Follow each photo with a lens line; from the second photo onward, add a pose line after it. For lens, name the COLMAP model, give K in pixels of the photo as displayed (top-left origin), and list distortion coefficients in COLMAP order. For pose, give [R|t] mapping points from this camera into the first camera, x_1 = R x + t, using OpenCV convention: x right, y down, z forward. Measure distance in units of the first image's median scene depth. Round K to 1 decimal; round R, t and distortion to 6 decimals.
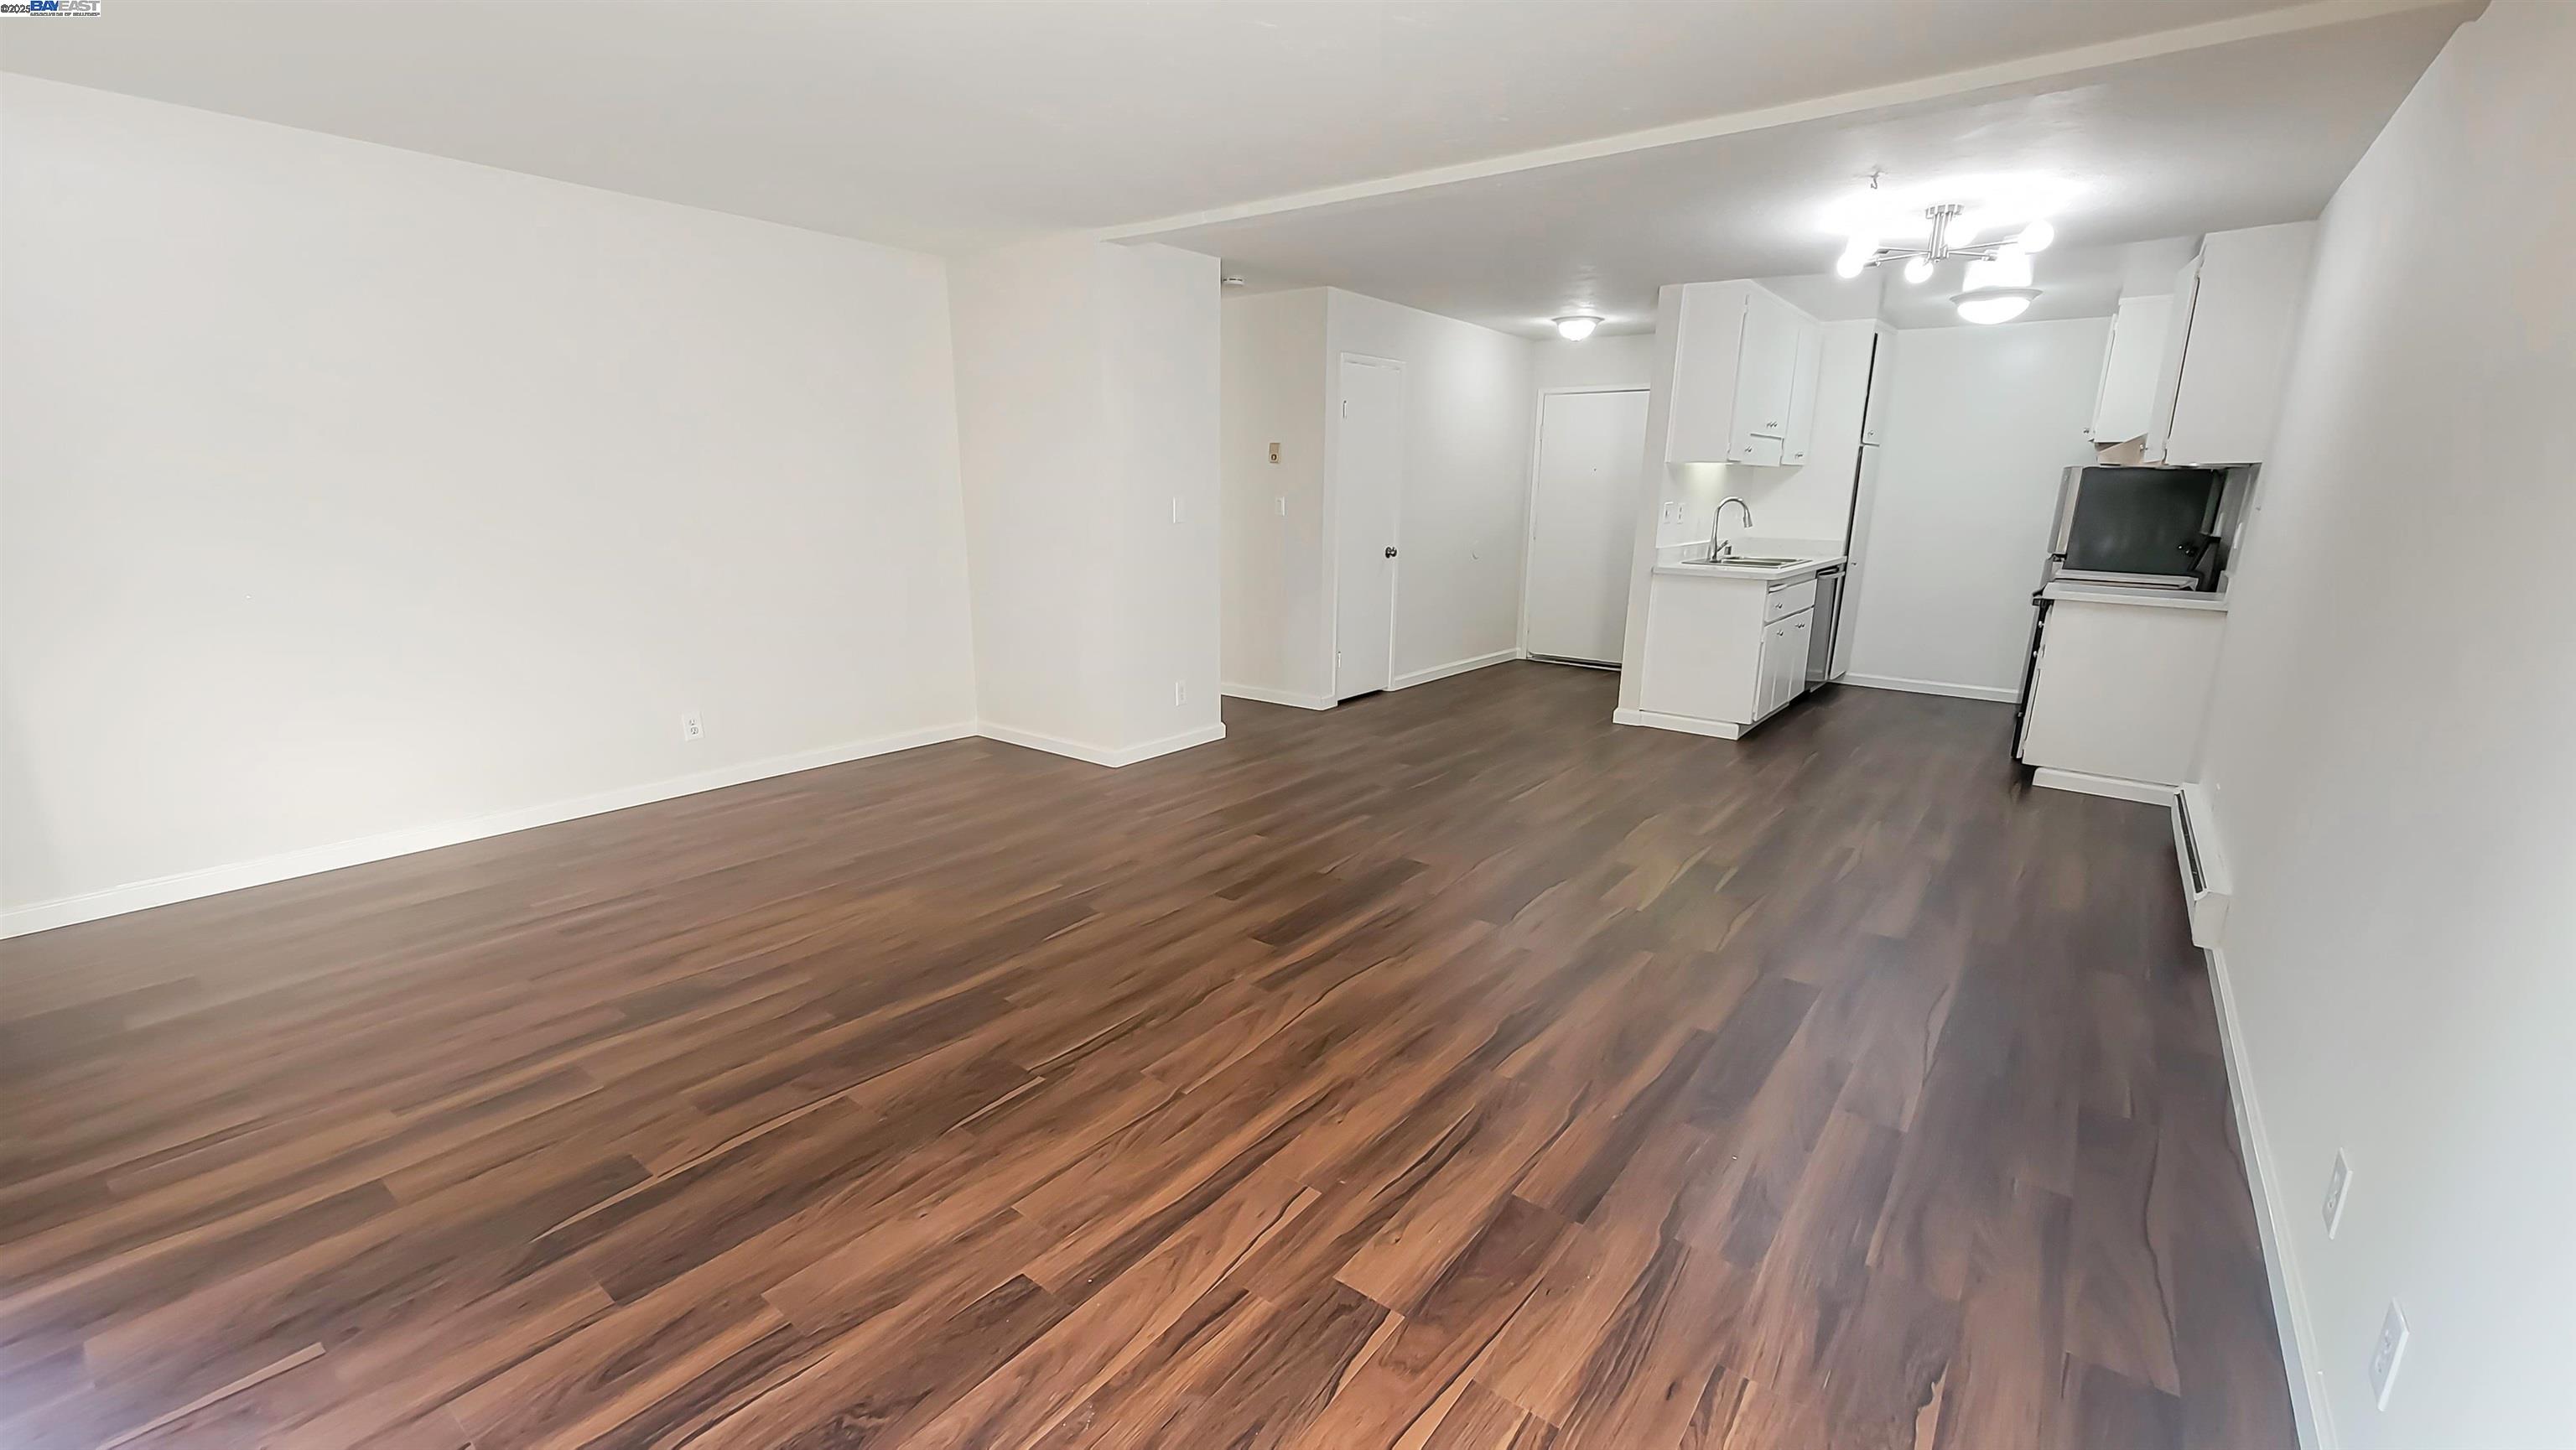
lens RADIAL K [[1054.1, 0, 1289.5], [0, 1054.1, 735.5], [0, 0, 1]] dist [-0.002185, 0.000551]
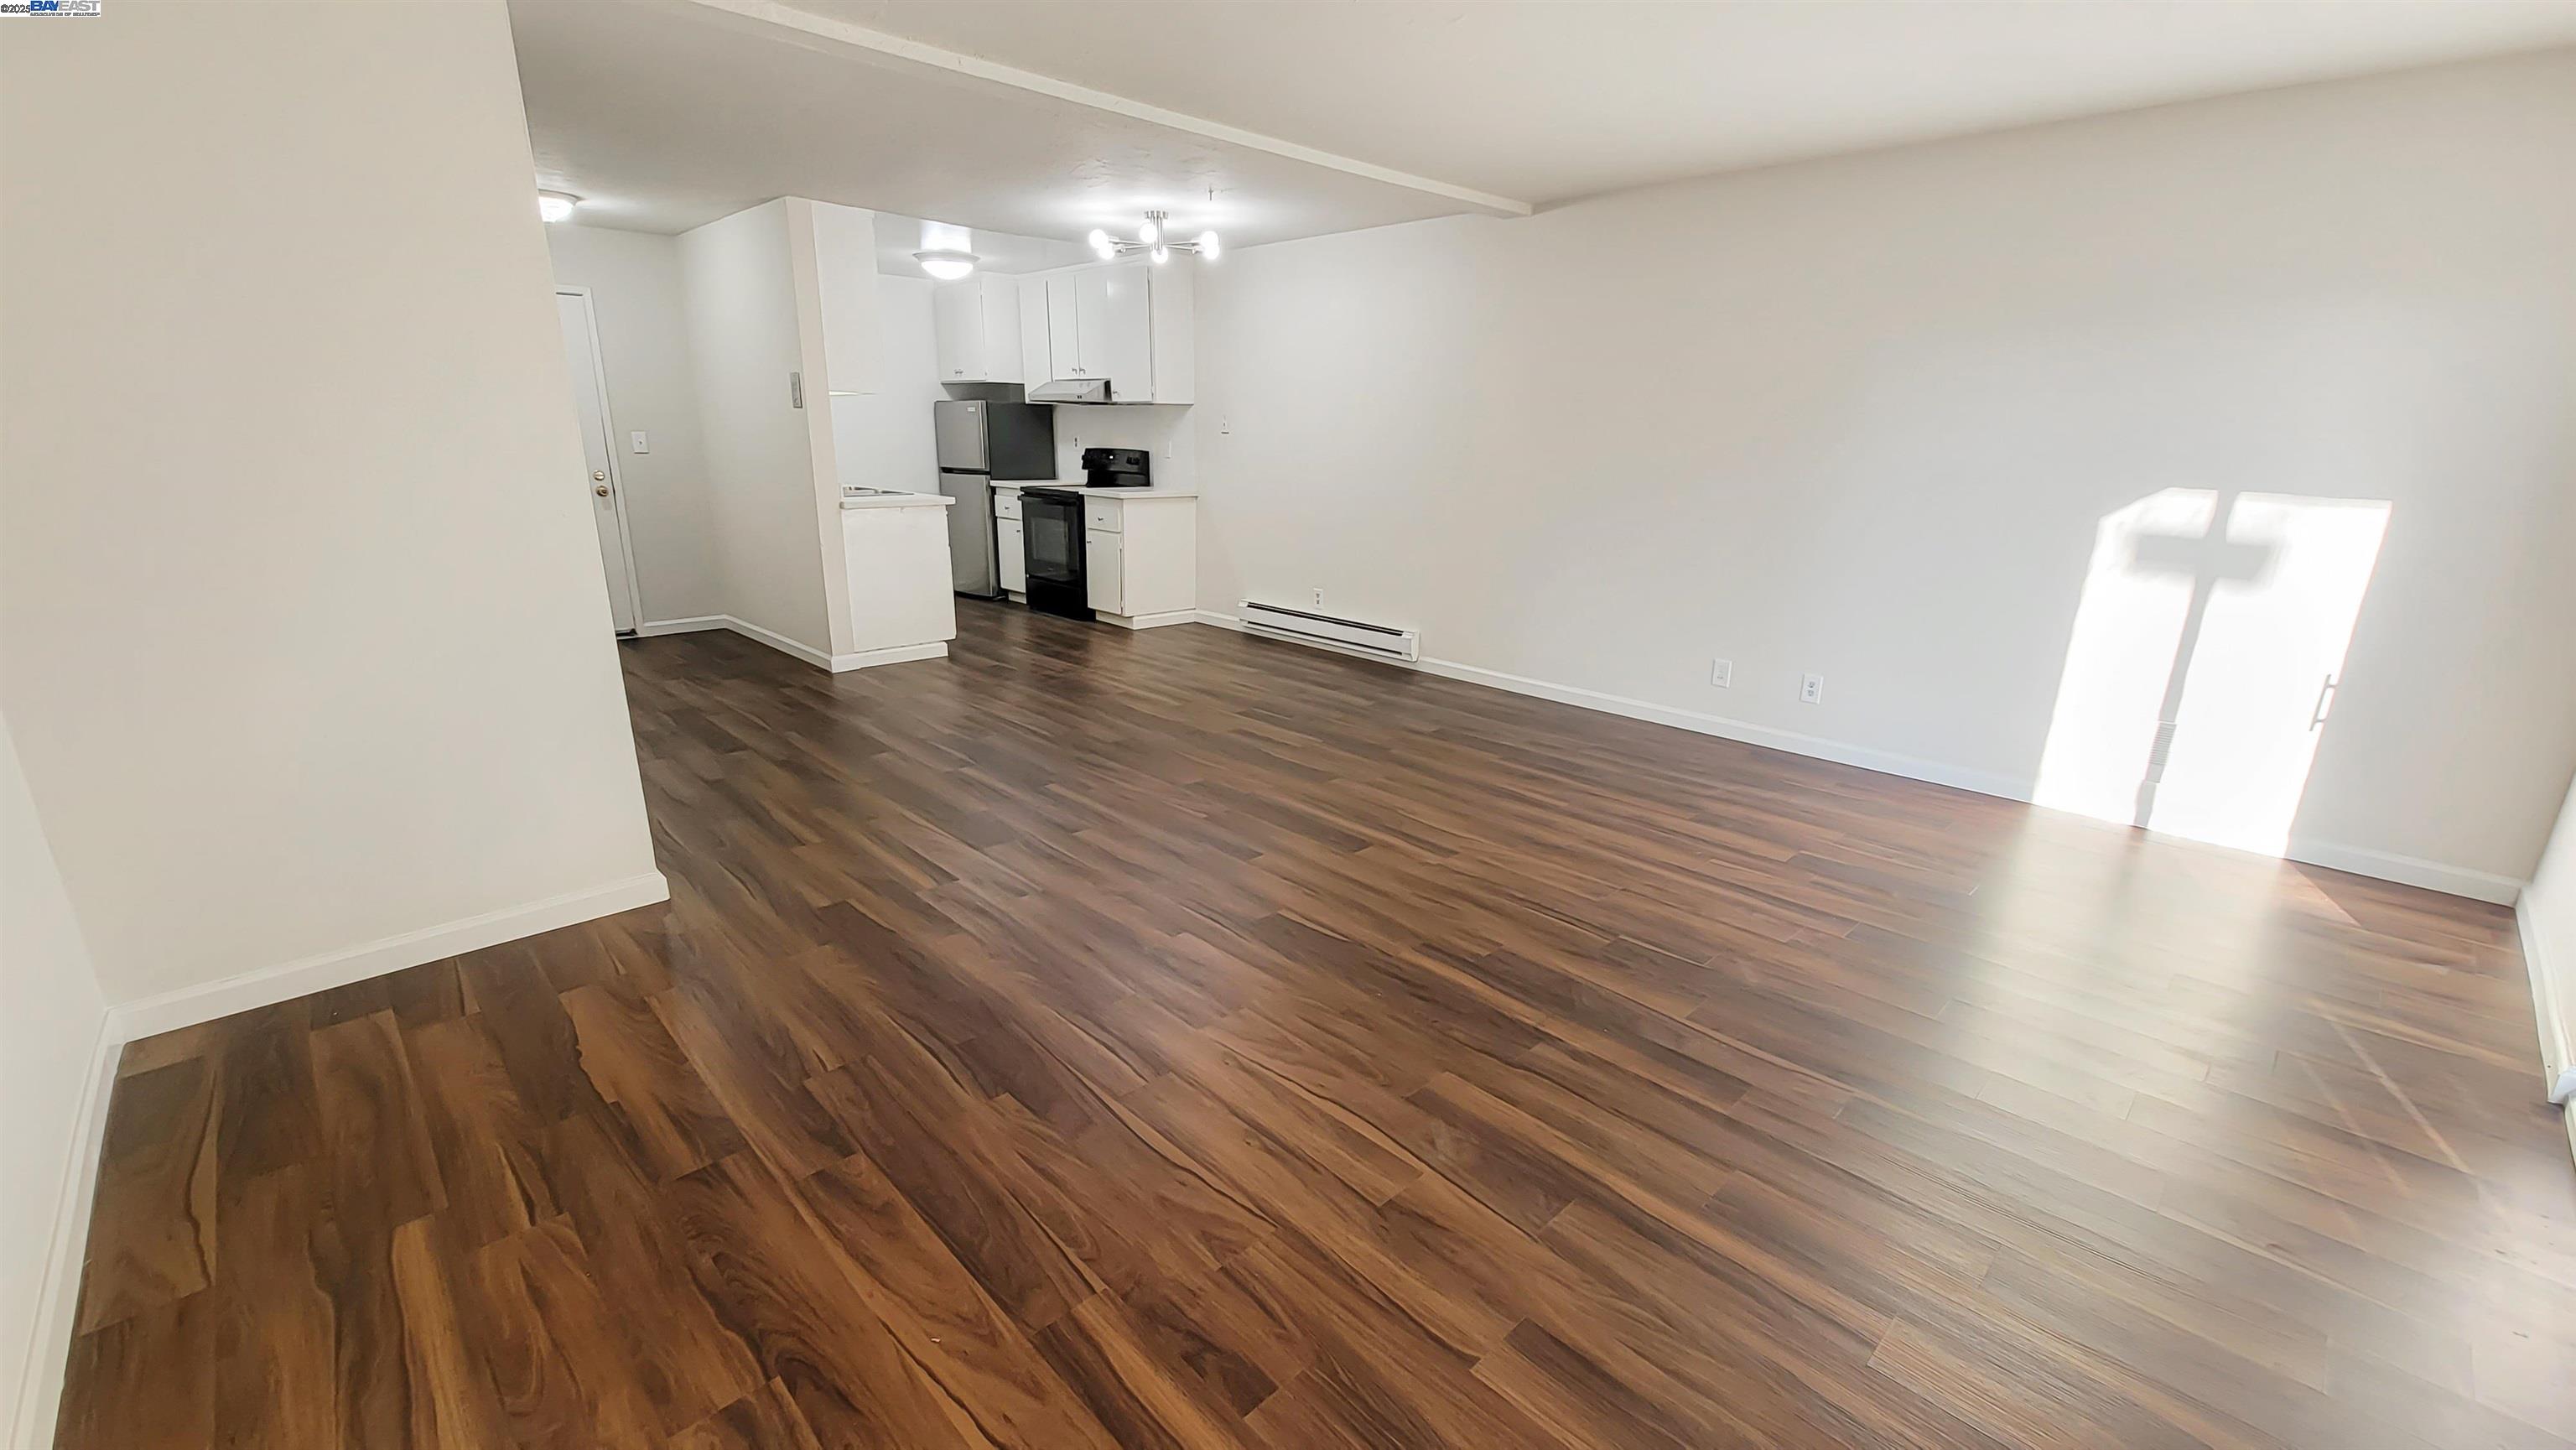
lens RADIAL K [[1054.1, 0, 1290.4], [0, 1054.1, 736.3], [0, 0, 1]] dist [-0.002185, 0.000551]
pose [[0.143578, -0.288040, 0.946794, -1.072484], [0.218147, 0.942385, 0.253618, -0.216810], [-0.965297, 0.170126, 0.198141, 0.856644]]
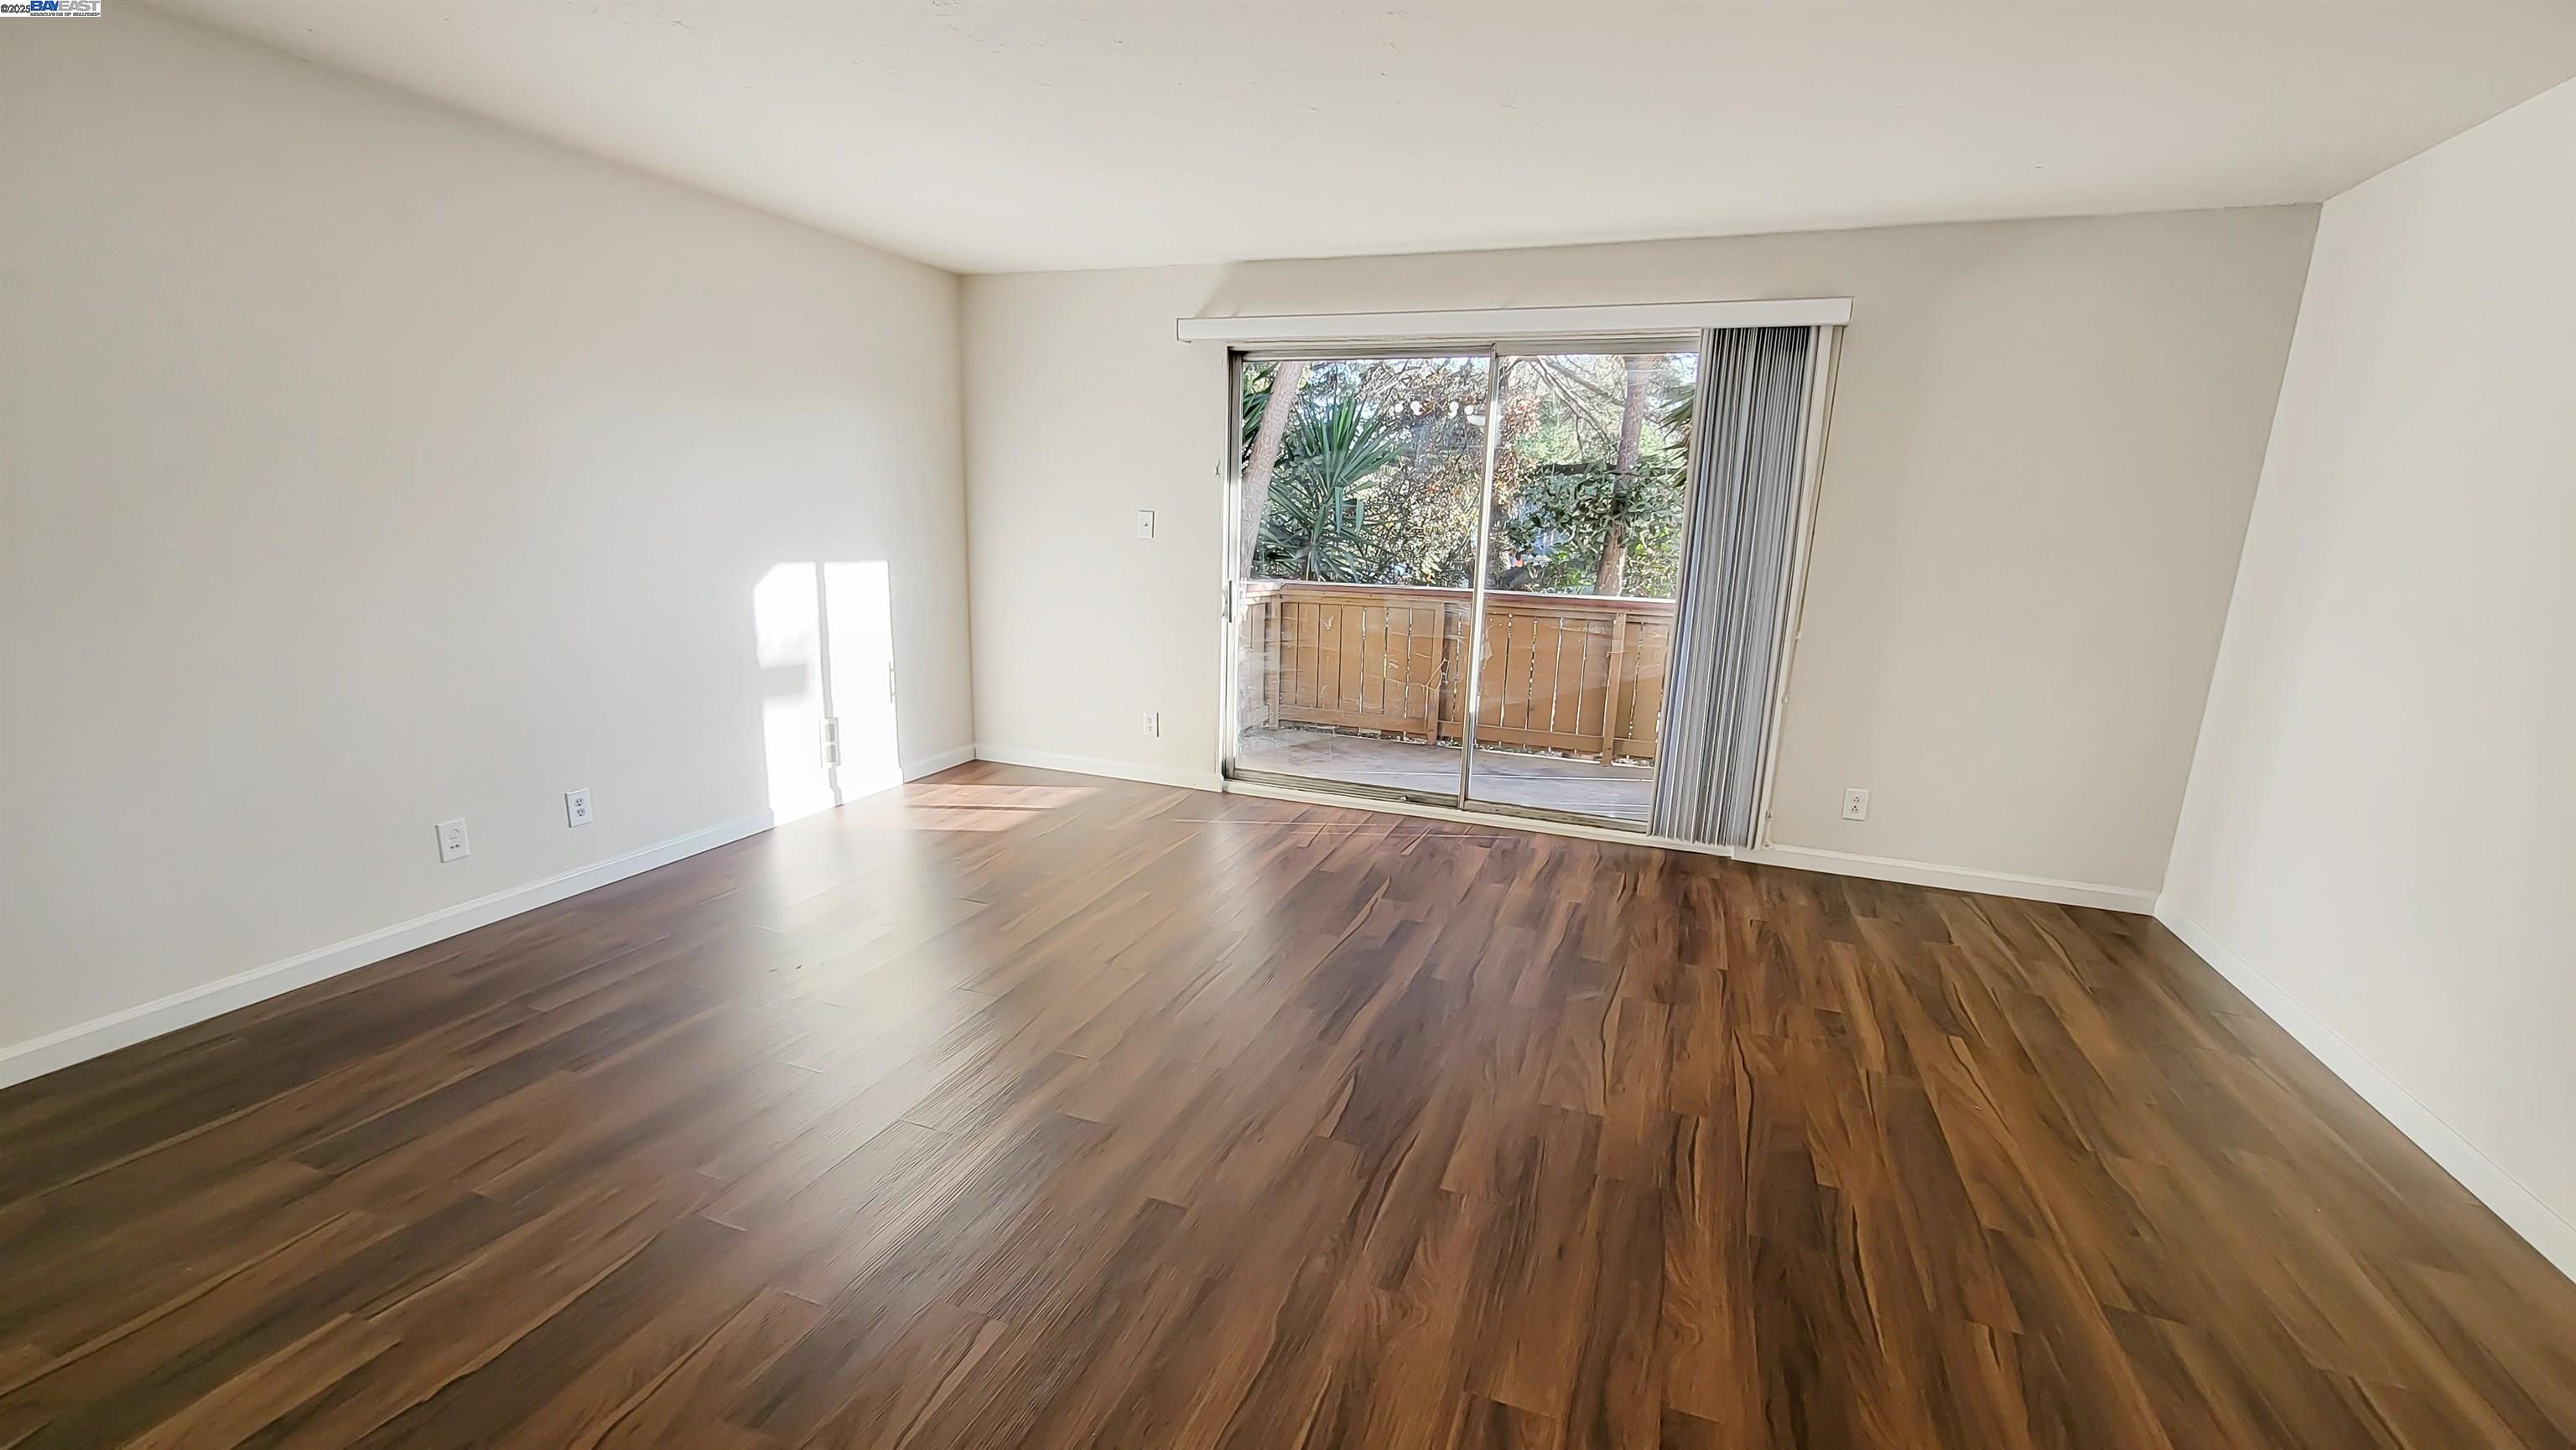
lens RADIAL K [[1054.1, 0, 1298.7], [0, 1054.1, 731.9], [0, 0, 1]] dist [-0.002185, 0.000551]
pose [[-0.954248, 0.020260, -0.298329, 0.043889], [-0.111703, 0.901318, 0.418507, -0.389708], [0.277368, 0.432684, -0.857818, 1.603622]]
